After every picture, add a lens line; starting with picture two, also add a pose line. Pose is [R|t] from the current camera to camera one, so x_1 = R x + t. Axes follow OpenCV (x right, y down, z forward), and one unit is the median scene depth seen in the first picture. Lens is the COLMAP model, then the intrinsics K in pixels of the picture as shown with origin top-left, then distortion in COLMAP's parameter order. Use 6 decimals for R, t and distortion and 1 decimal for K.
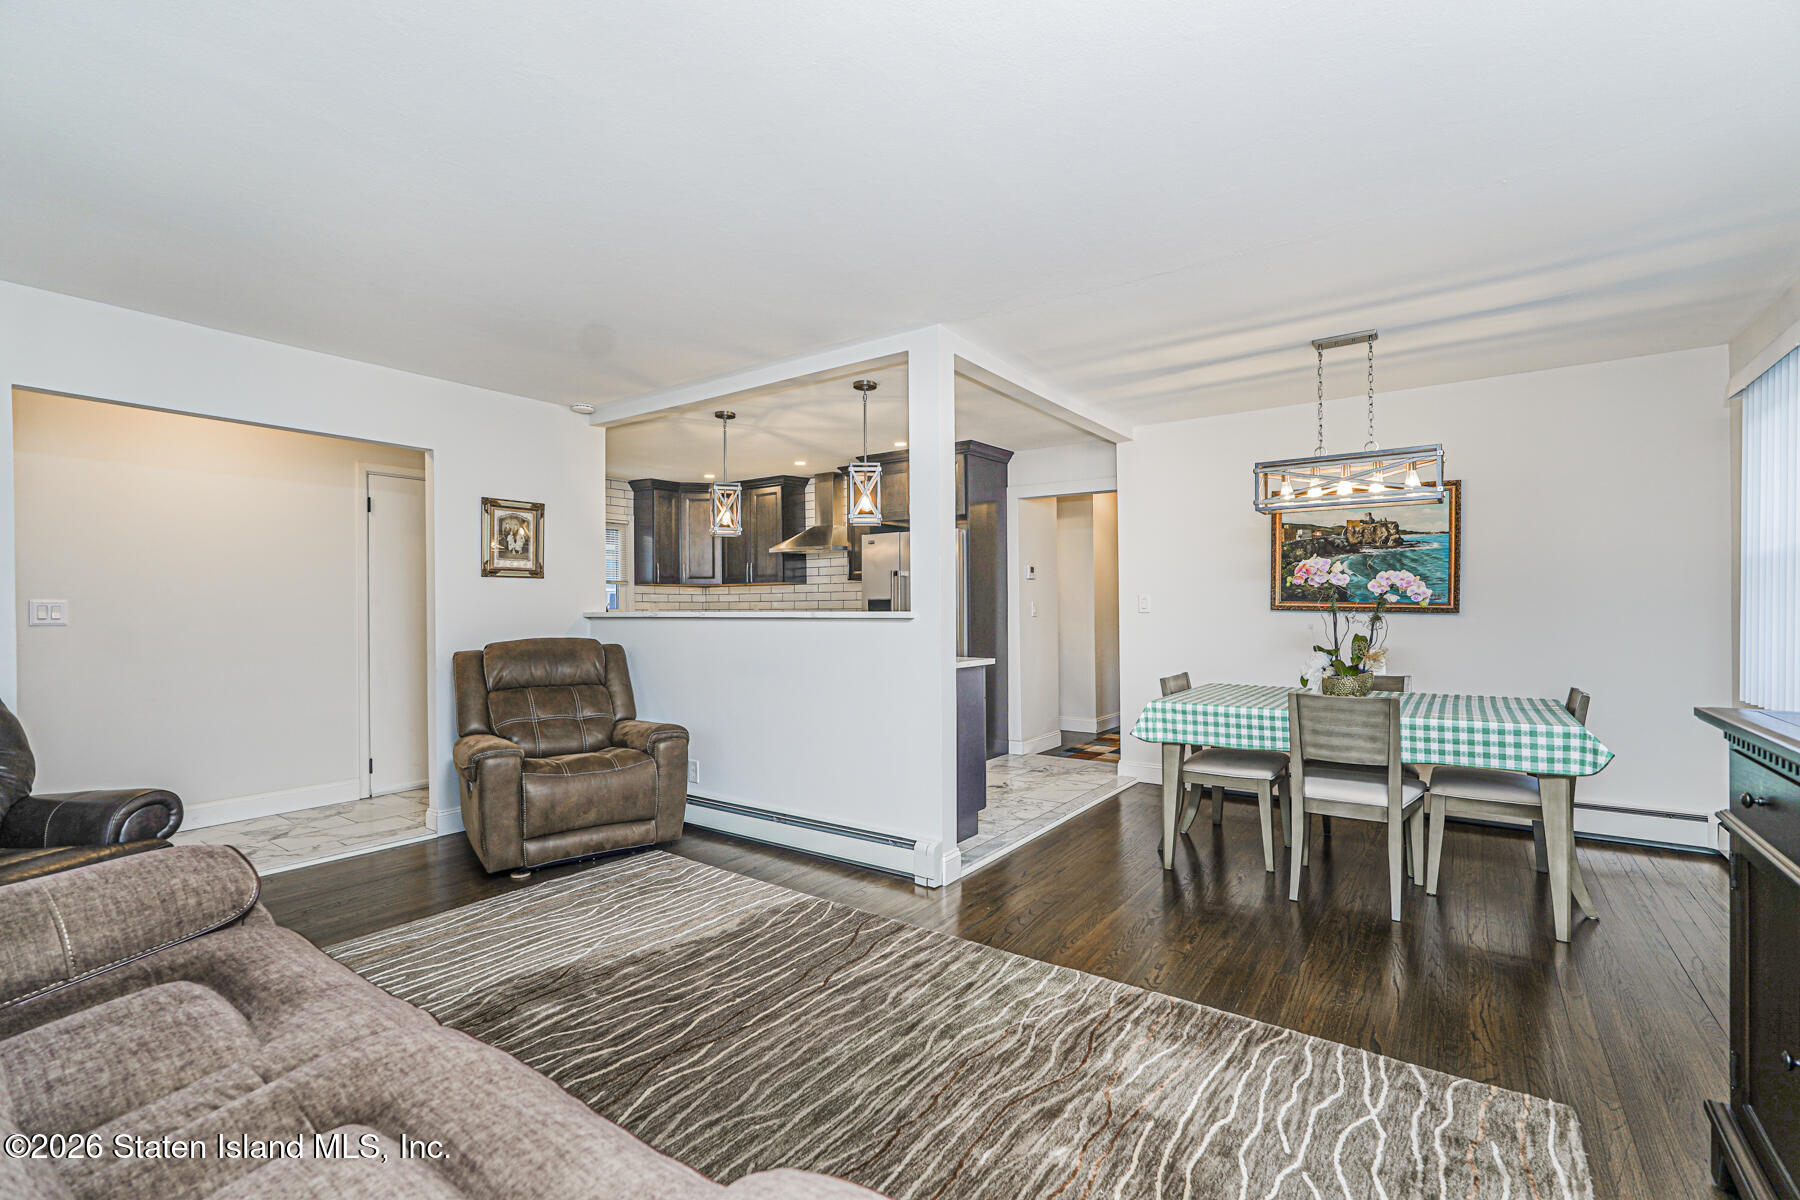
lens RADIAL K [[793.2, 0, 899.6], [0, 793.2, 606.5], [0, 0, 1]] dist [-0.016119, 0.008205]
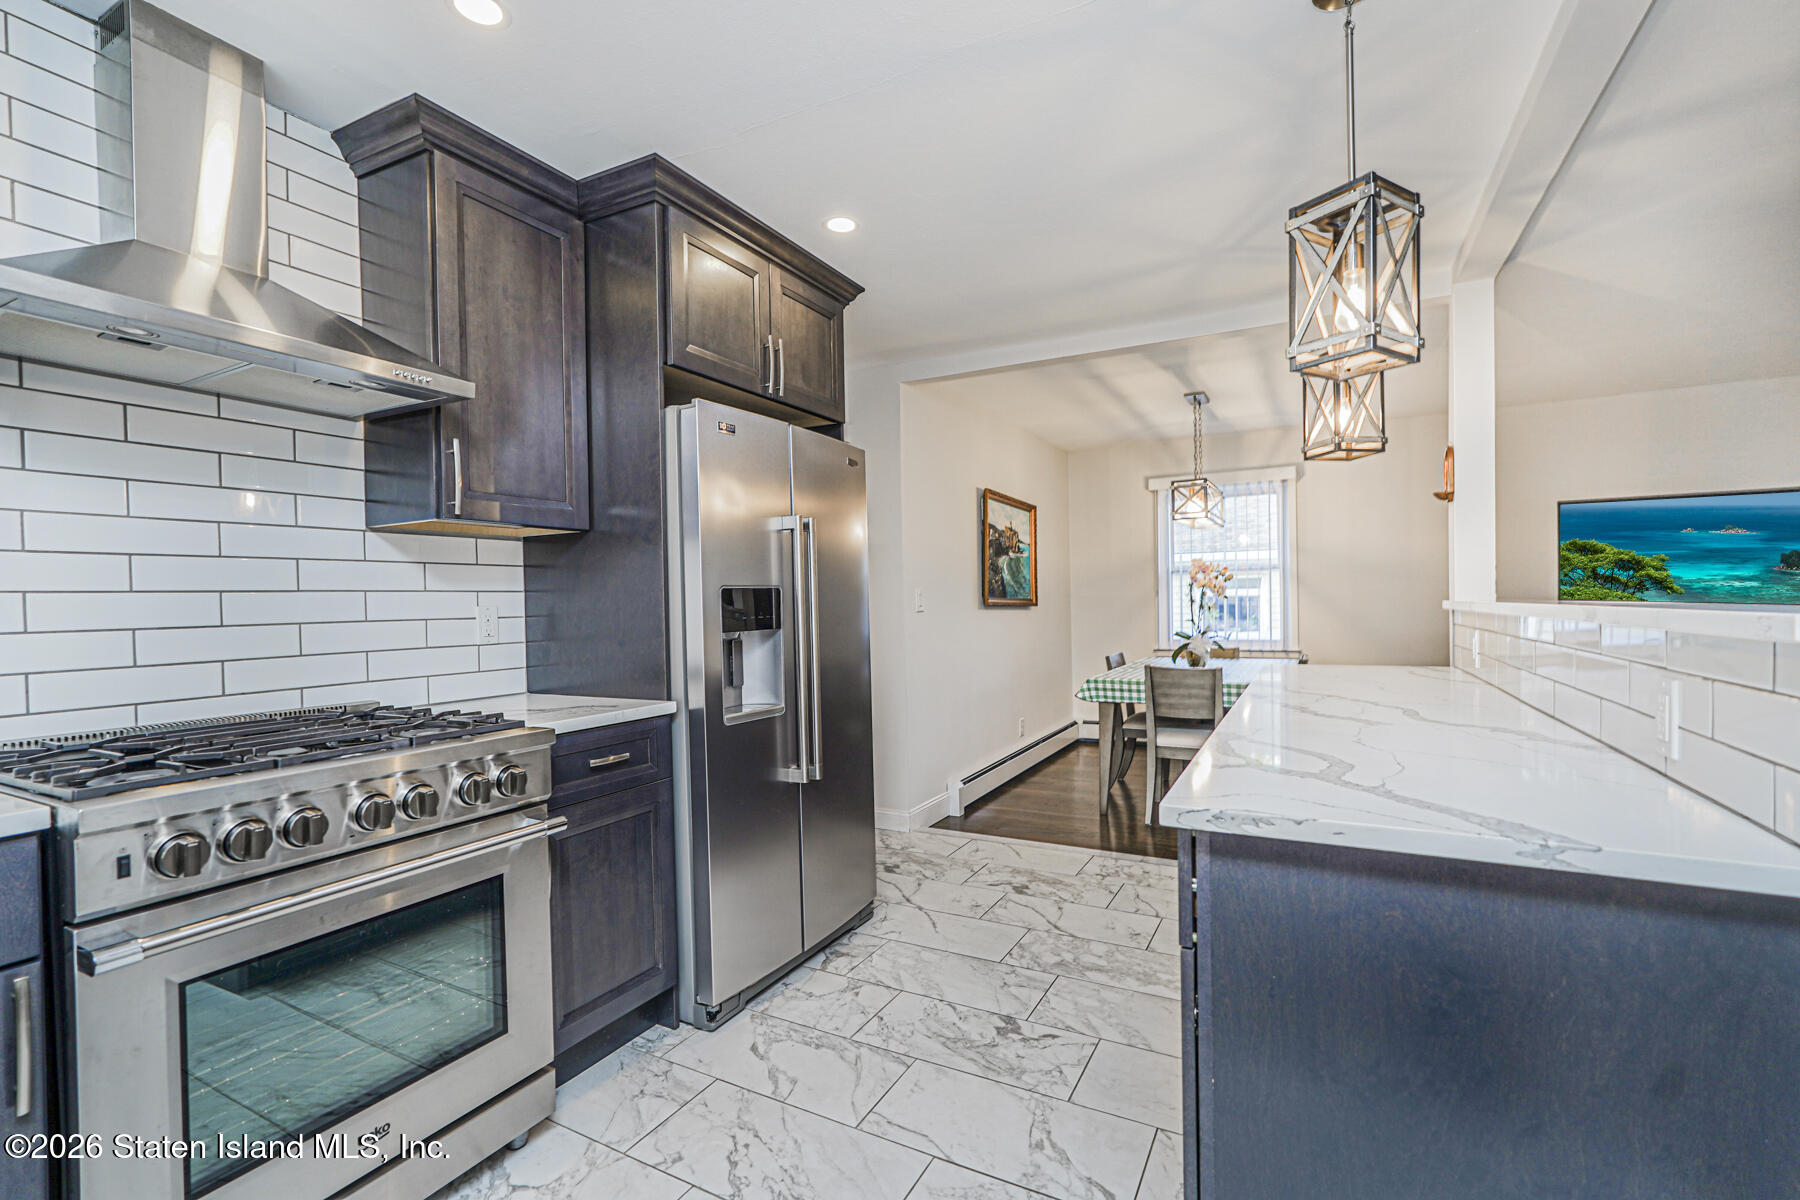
lens RADIAL K [[793.2, 0, 900.6], [0, 793.2, 609.9], [0, 0, 1]] dist [-0.016119, 0.008205]
pose [[-0.128080, -0.003775, 0.991757, -0.676928], [0.018974, 0.999800, 0.006256, 0.001337], [-0.991582, 0.019619, -0.127983, 1.630992]]
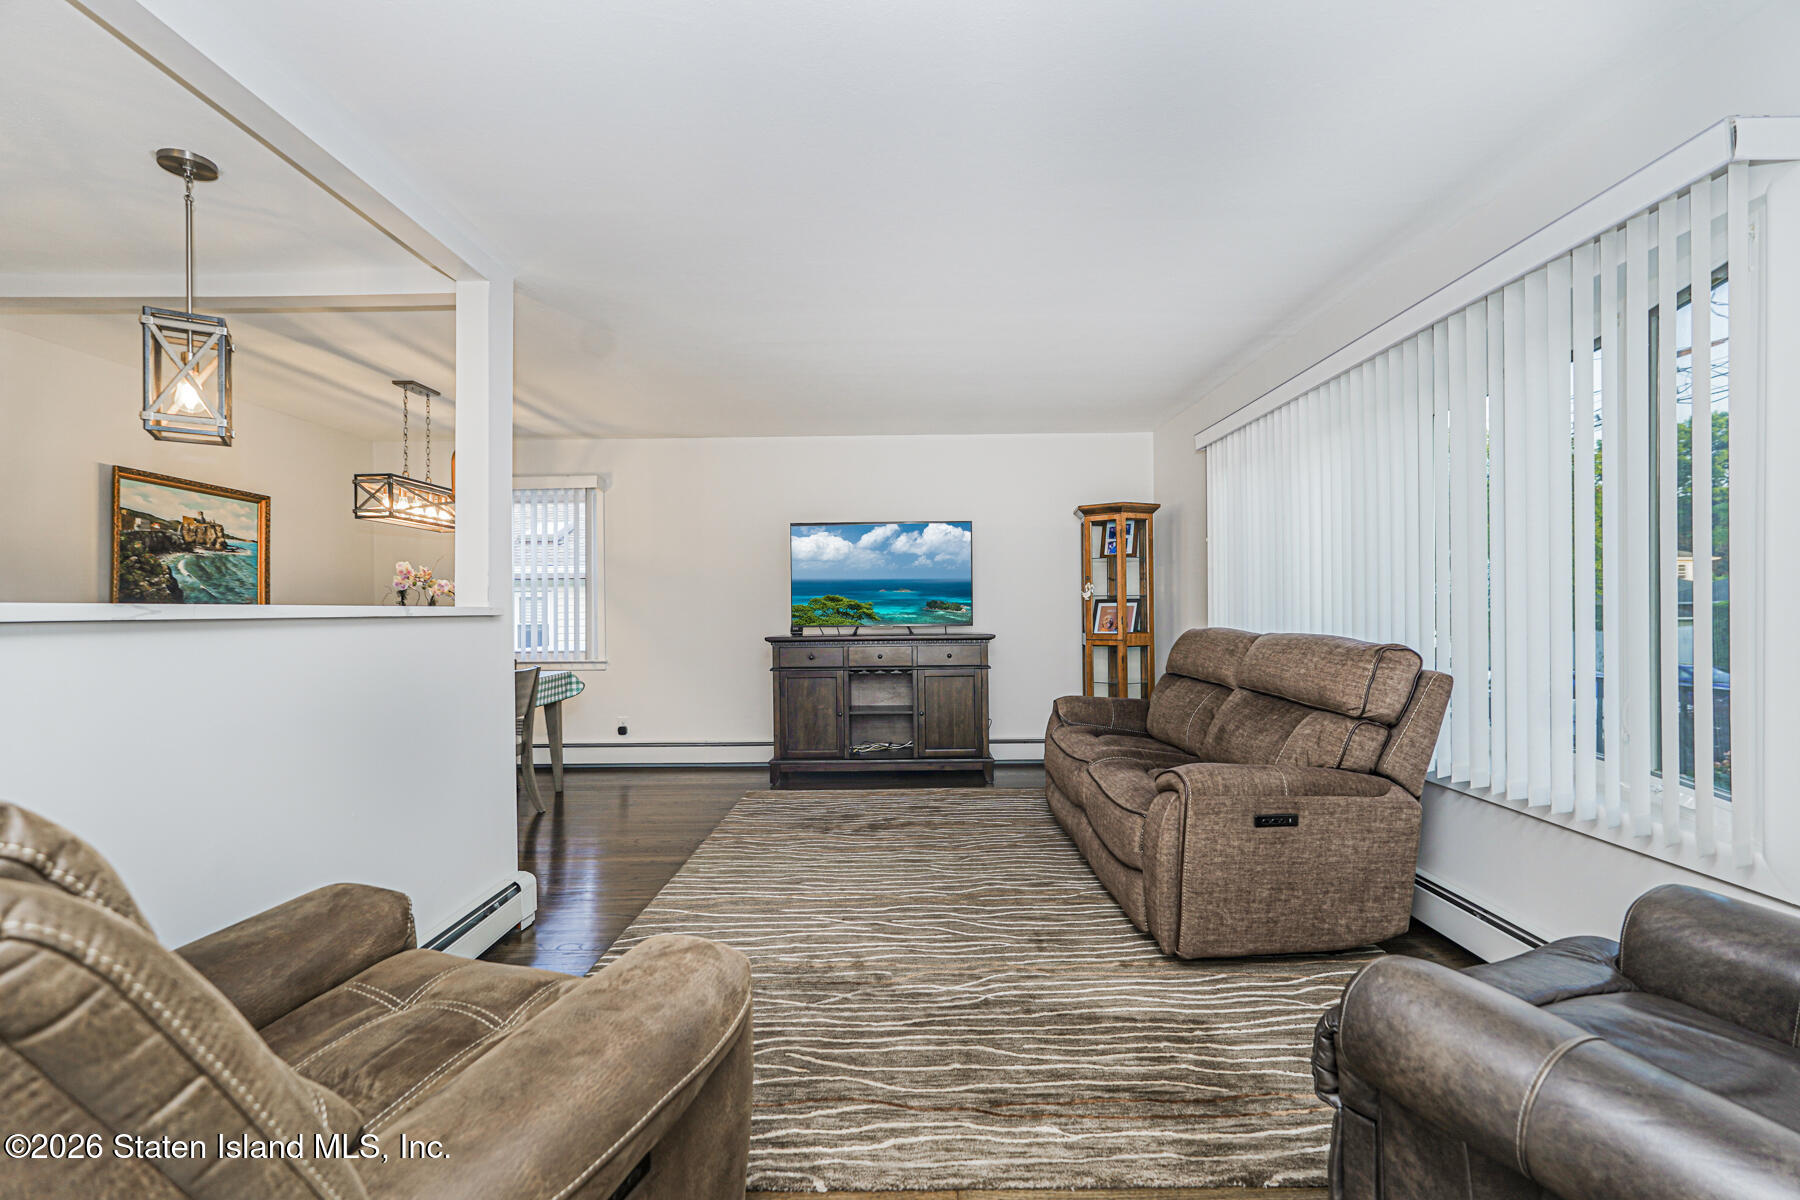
lens RADIAL K [[793.2, 0, 902.2], [0, 793.2, 606.7], [0, 0, 1]] dist [-0.016119, 0.008205]
pose [[-0.582681, 0.011448, 0.812620, -0.835439], [0.011302, 0.999918, -0.005982, 0.014217], [-0.812622, 0.005699, -0.582763, 1.075871]]
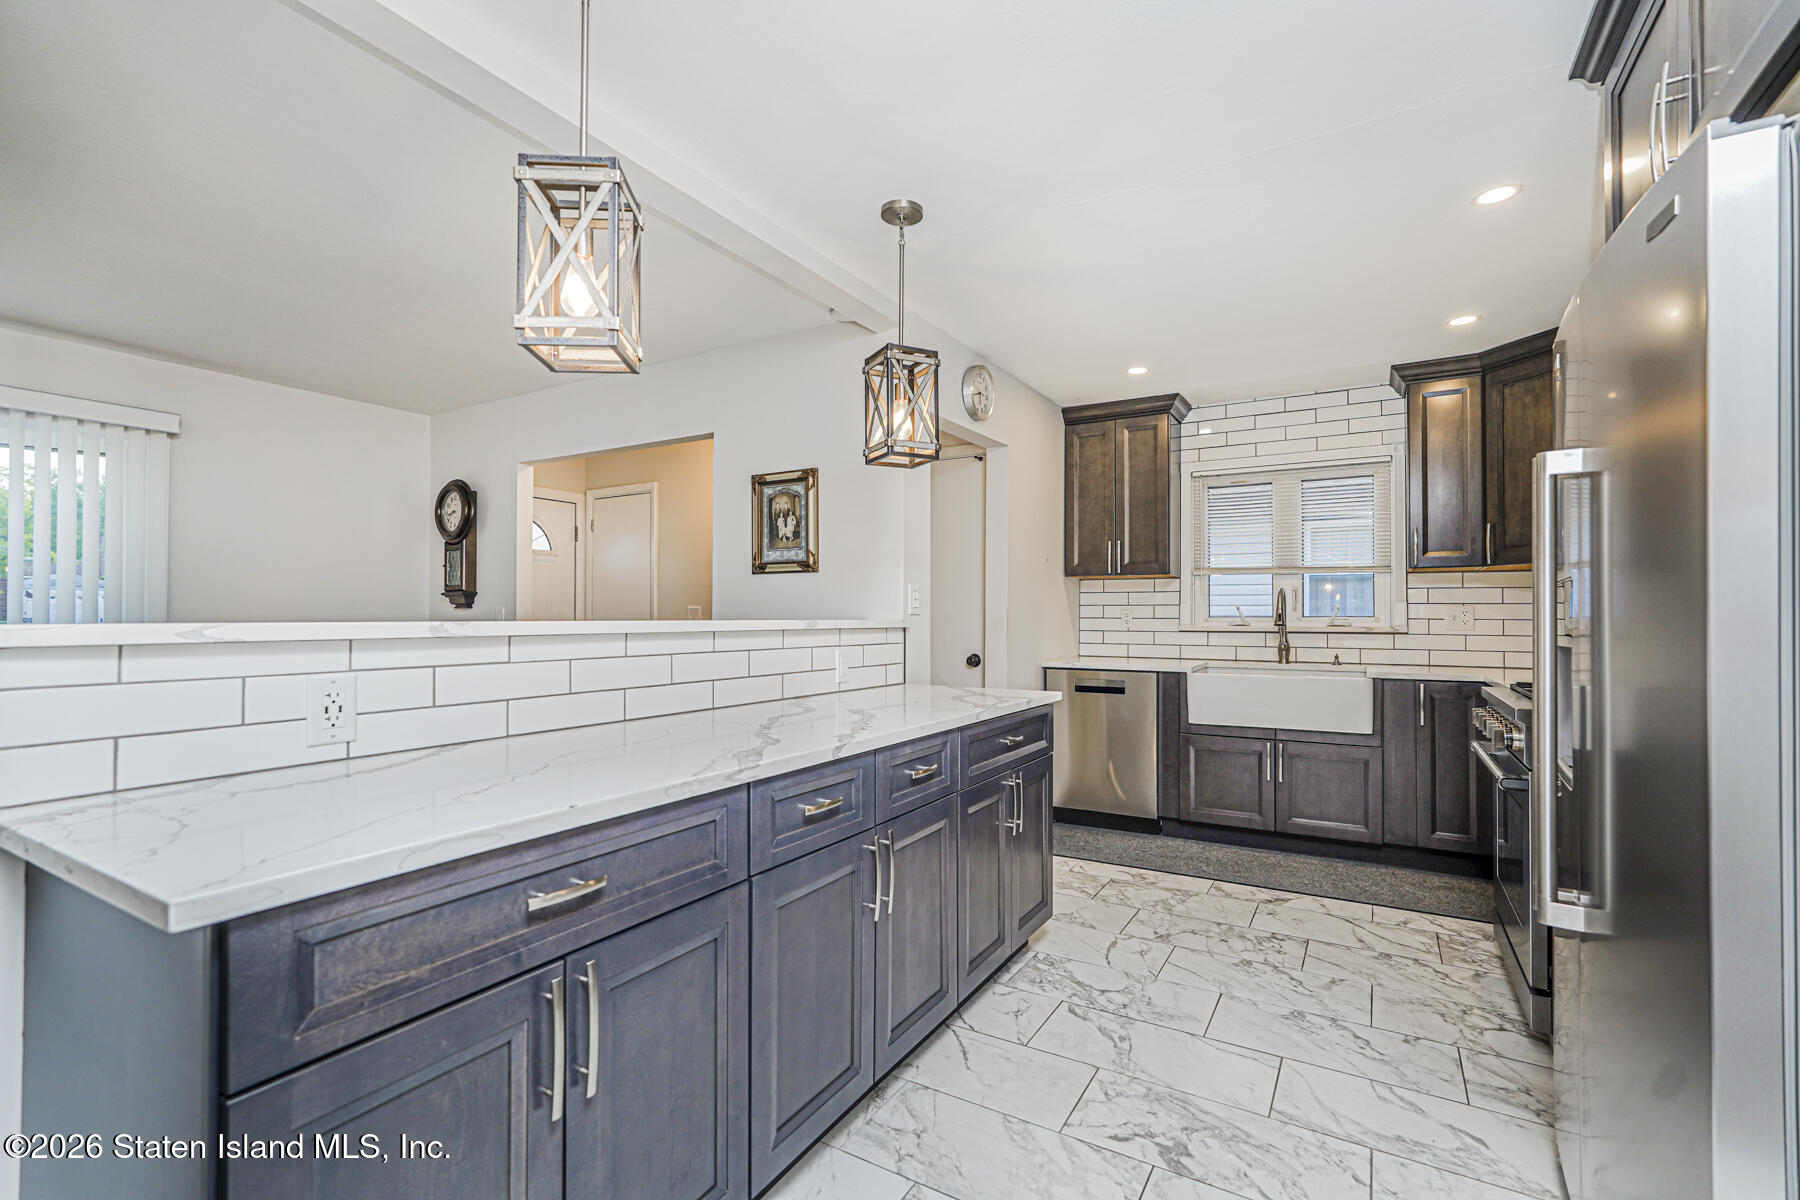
lens RADIAL K [[793.2, 0, 902.3], [0, 793.2, 606.5], [0, 0, 1]] dist [-0.016119, 0.008205]
pose [[0.086263, -0.008528, -0.996236, 0.344059], [-0.000941, 0.999962, -0.008641, 0.002377], [0.996272, 0.001683, 0.086252, 1.282758]]
